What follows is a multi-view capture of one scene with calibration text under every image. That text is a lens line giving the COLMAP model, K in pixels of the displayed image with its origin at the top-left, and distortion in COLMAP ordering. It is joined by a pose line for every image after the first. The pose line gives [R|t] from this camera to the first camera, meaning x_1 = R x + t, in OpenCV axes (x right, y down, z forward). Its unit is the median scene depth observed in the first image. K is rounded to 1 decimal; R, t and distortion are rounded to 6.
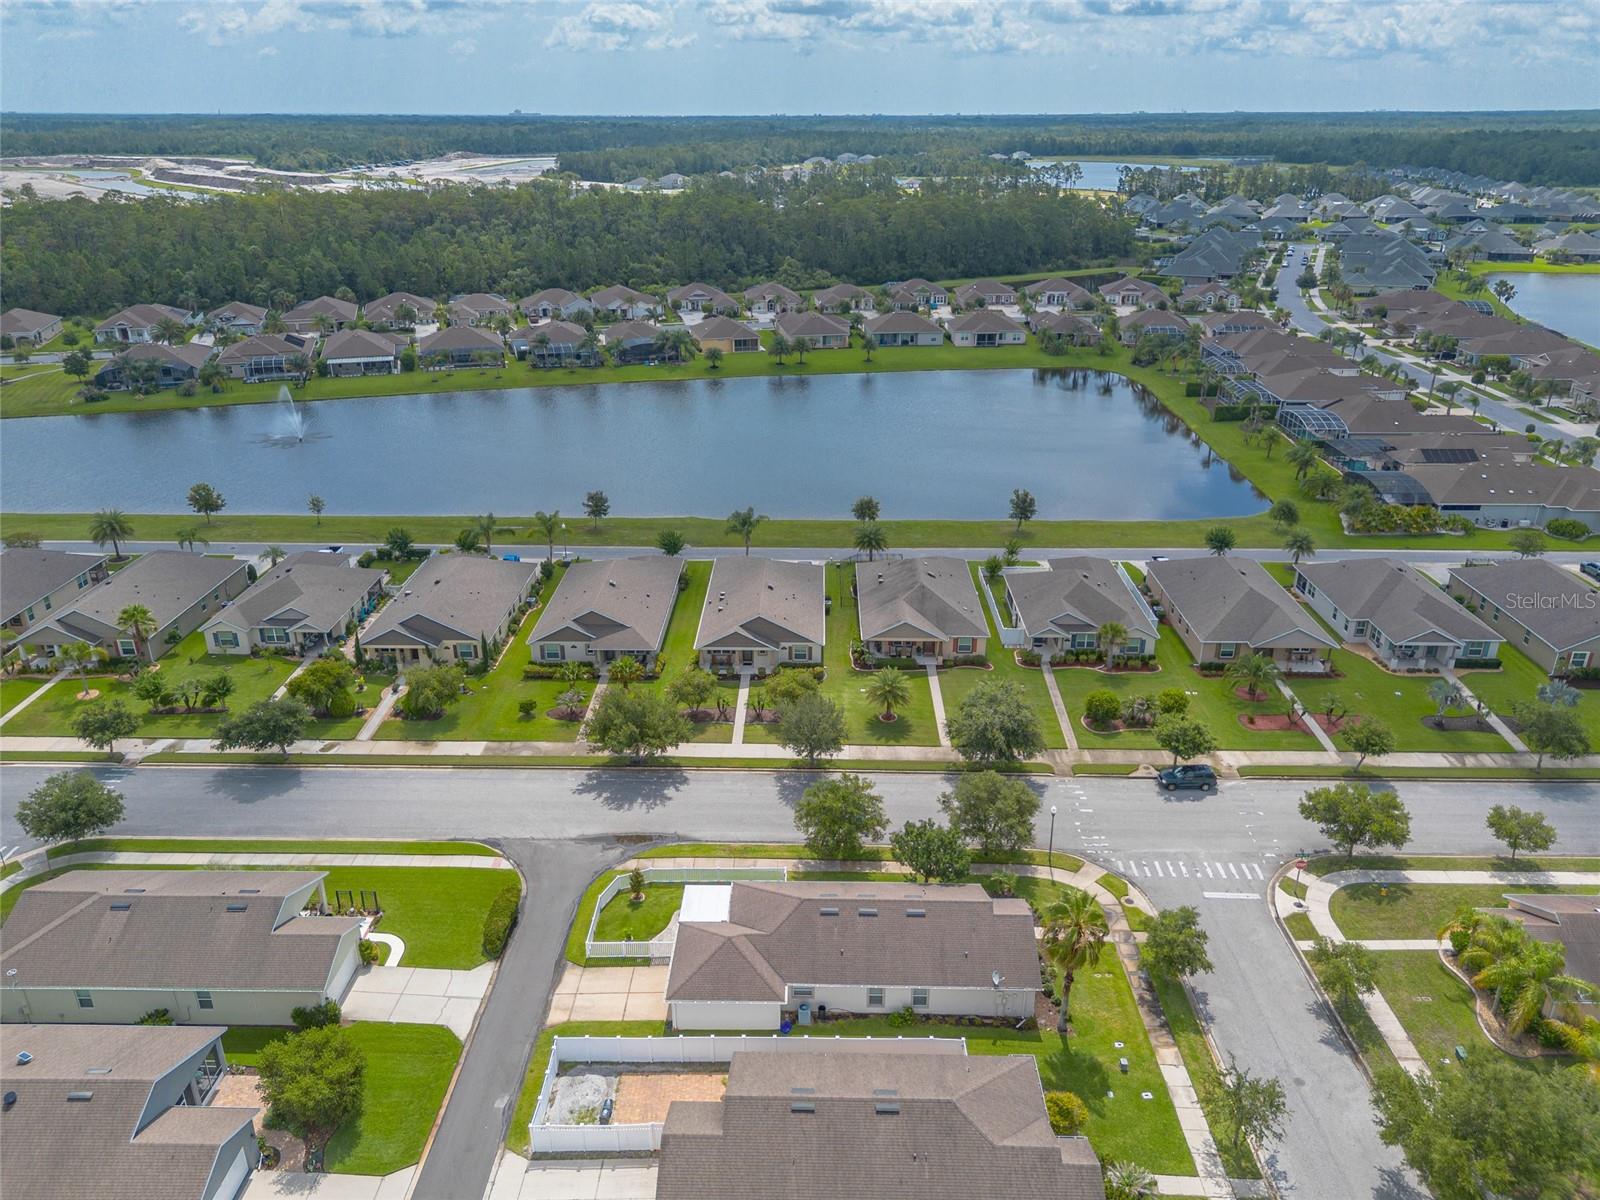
lens RADIAL K [[1144.1, 0, 800.0], [0, 1144.1, 600.0], [0, 0, 1]] dist [0.083008, -0.092954]
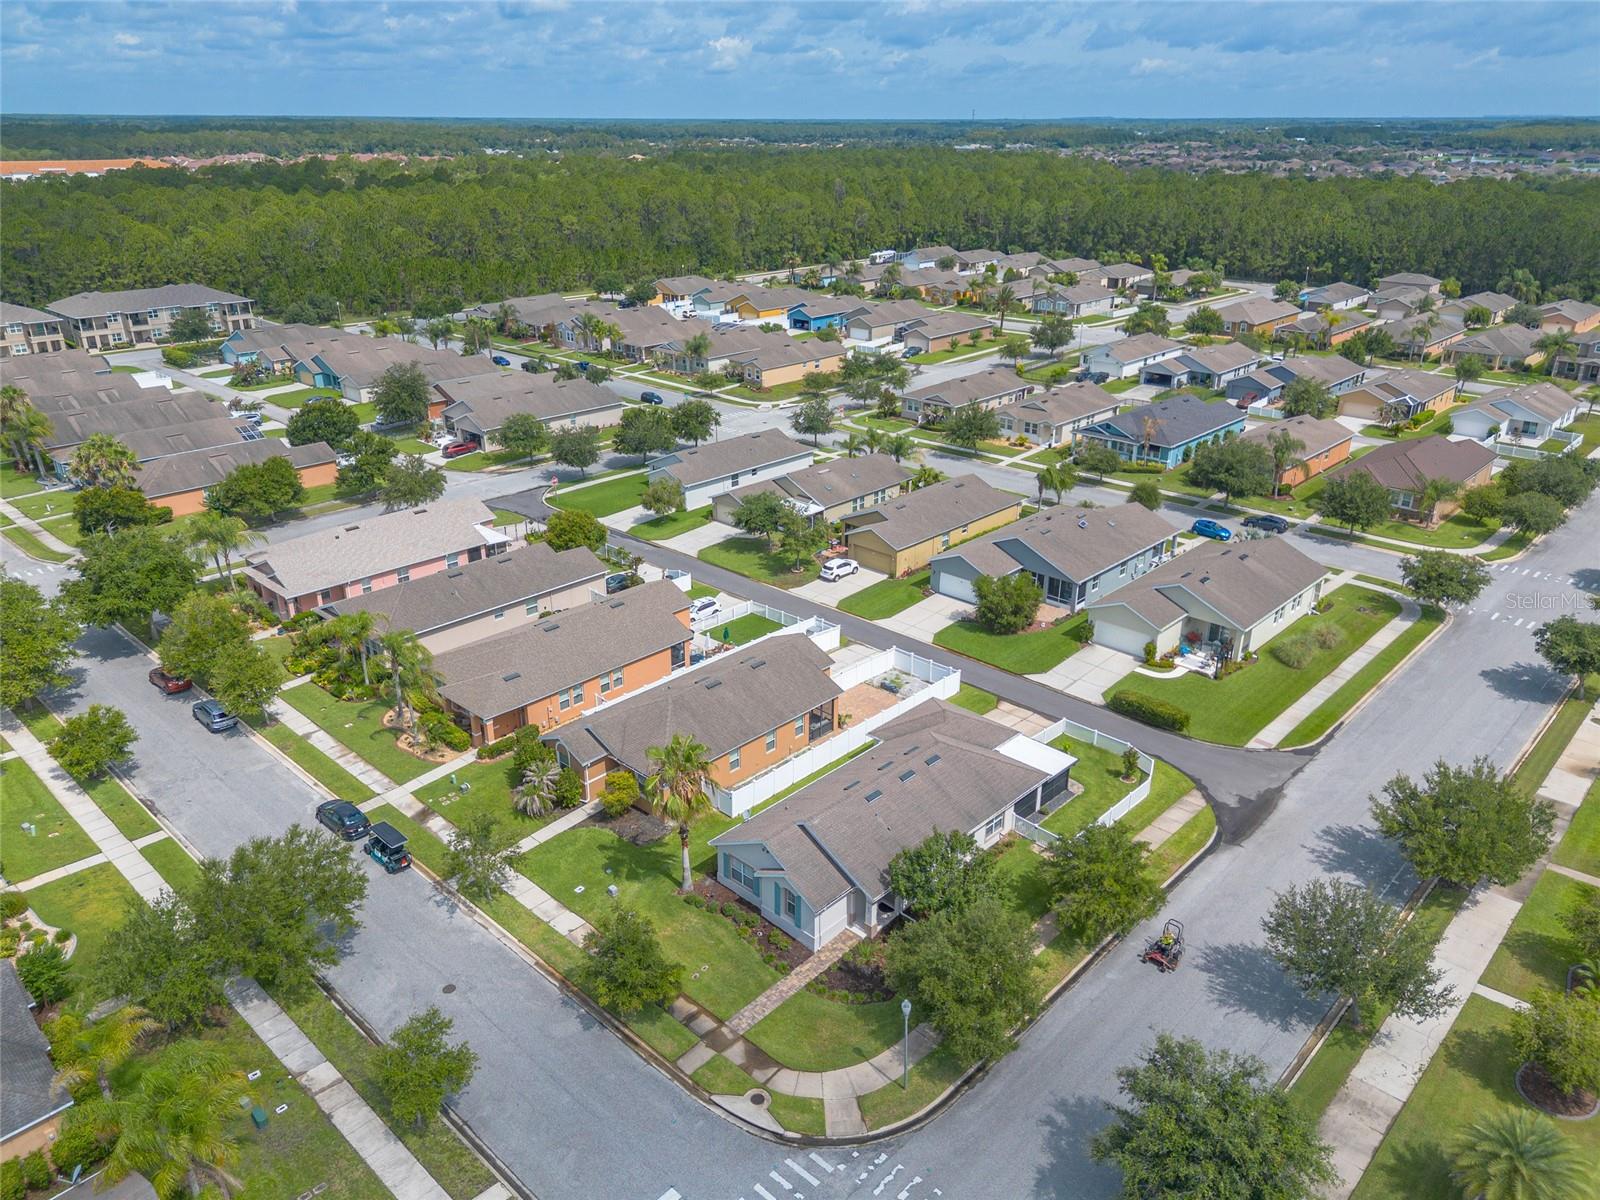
lens RADIAL K [[1137.5, 0, 800.0], [0, 1137.5, 600.0], [0, 0, 1]] dist [0.082261, -0.081481]
pose [[-0.671394, 0.286872, -0.683327, 0.500322], [-0.292210, 0.744872, 0.599816, -0.260040], [0.681061, 0.602387, -0.416276, 0.900568]]
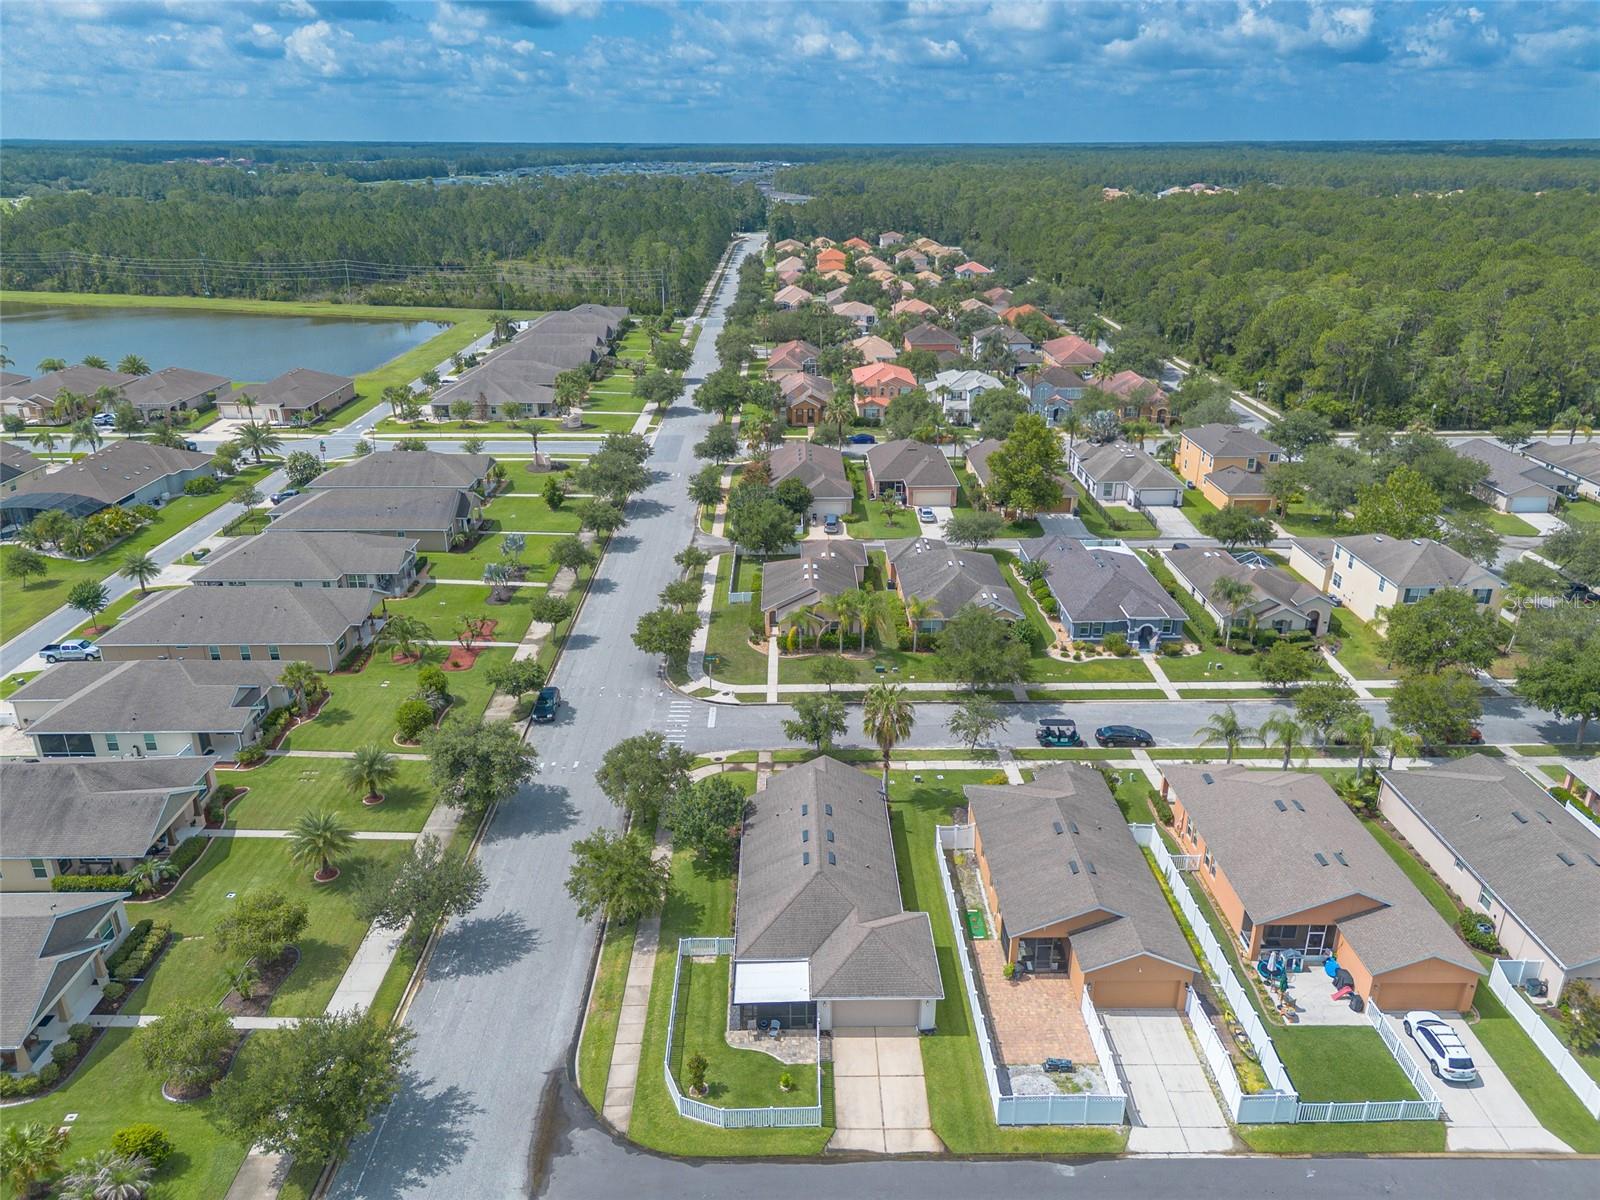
lens RADIAL K [[1137.5, 0, 800.0], [0, 1137.5, 600.0], [0, 0, 1]] dist [0.082261, -0.081481]
pose [[-0.032290, -0.371608, 0.927828, -0.570595], [0.391535, 0.849415, 0.353829, -0.194883], [-0.919596, 0.374703, 0.118070, 0.593994]]
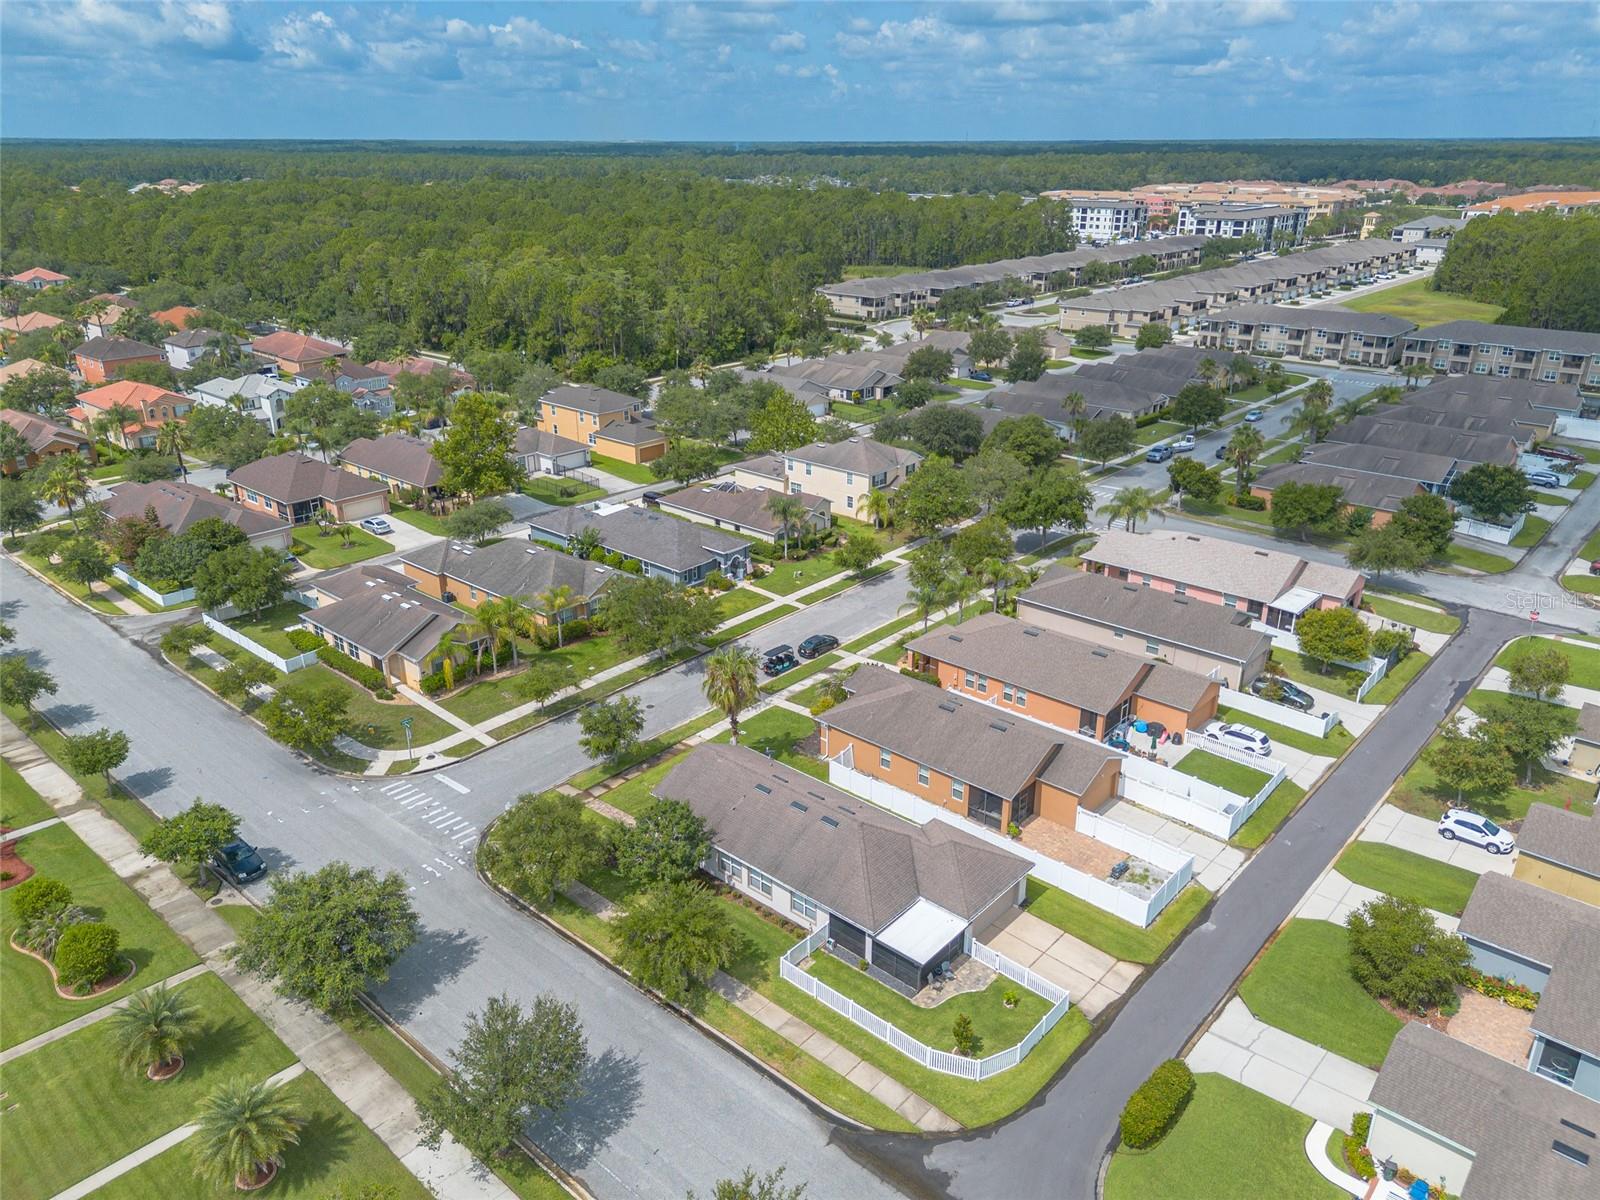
lens RADIAL K [[1120.4, 0, 800.9], [0, 1120.4, 636.7], [0, 0, 1]] dist [0.069911, -0.053522]
pose [[-0.761692, -0.259931, 0.593516, -0.329343], [0.254805, 0.722039, 0.643222, -0.316221], [-0.595735, 0.641168, -0.483739, 0.989568]]
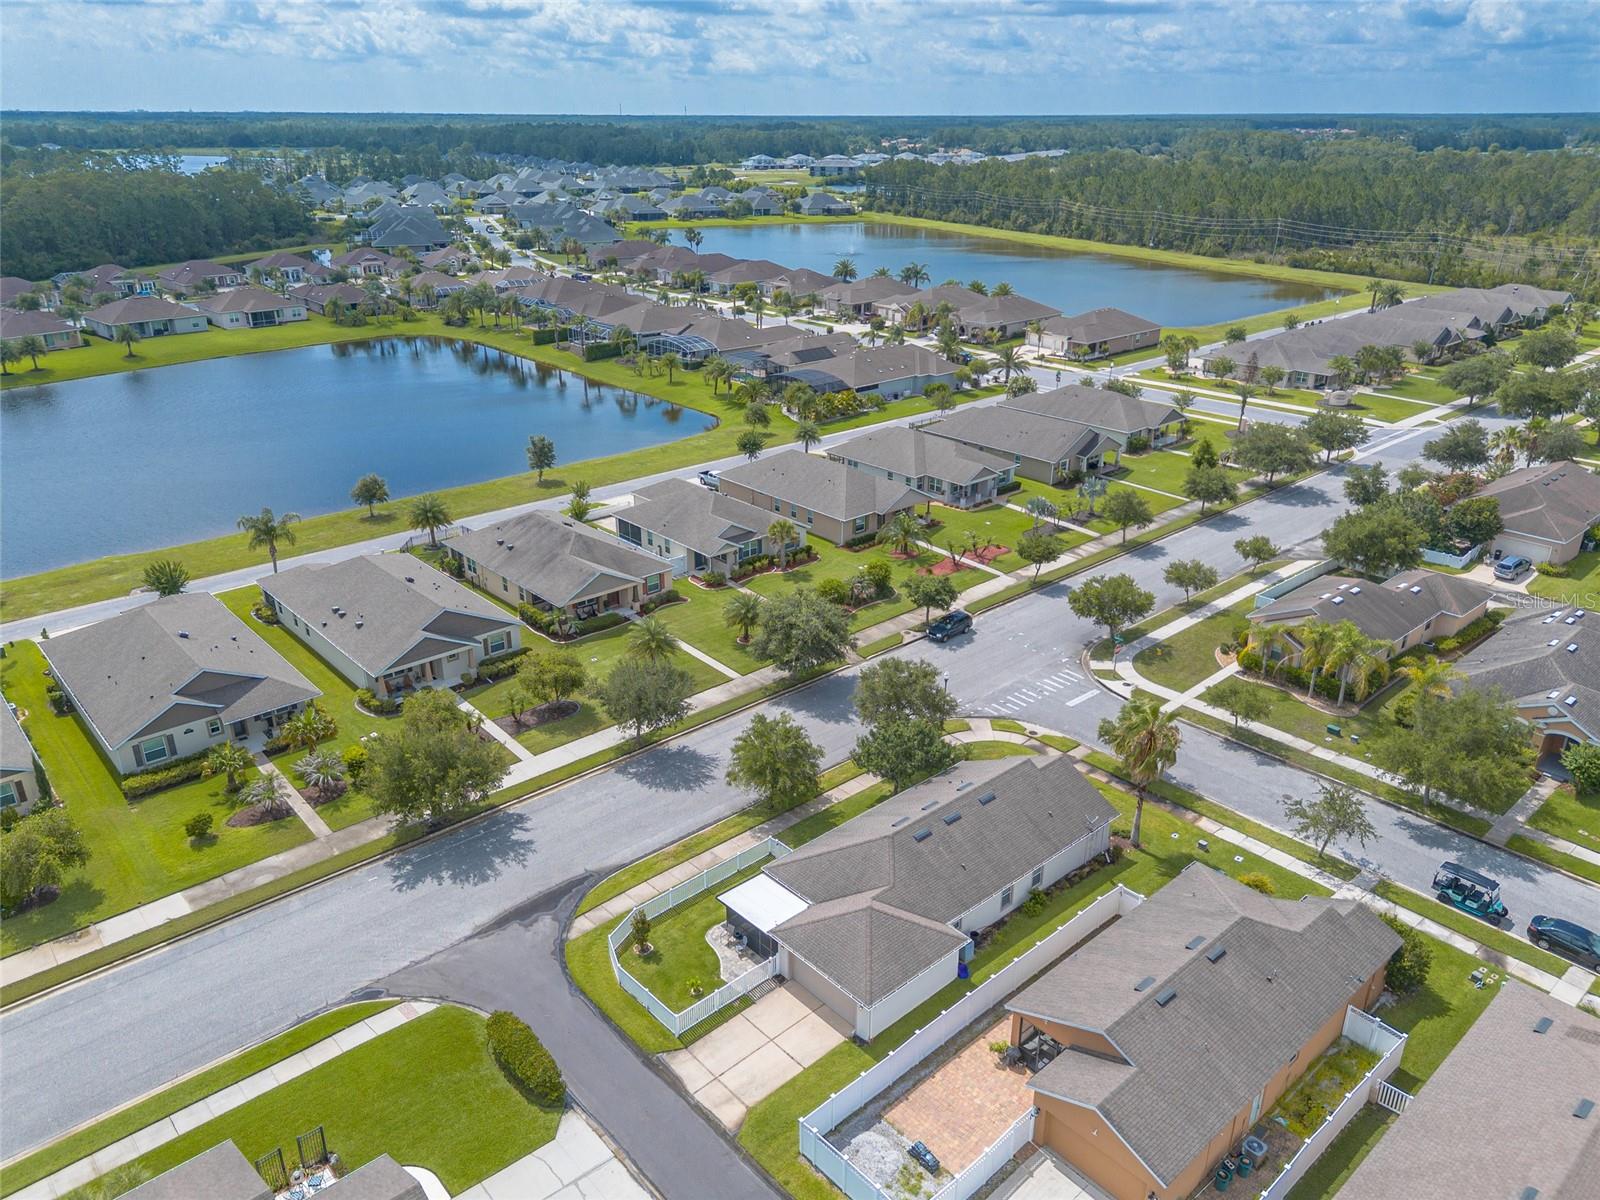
lens RADIAL K [[1144.1, 0, 800.0], [0, 1144.1, 600.0], [0, 0, 1]] dist [0.083008, -0.092954]
pose [[0.730921, -0.263328, 0.629613, -0.386514], [0.264297, 0.959791, 0.094597, -0.003375], [-0.629207, 0.097262, 0.771128, 0.269192]]
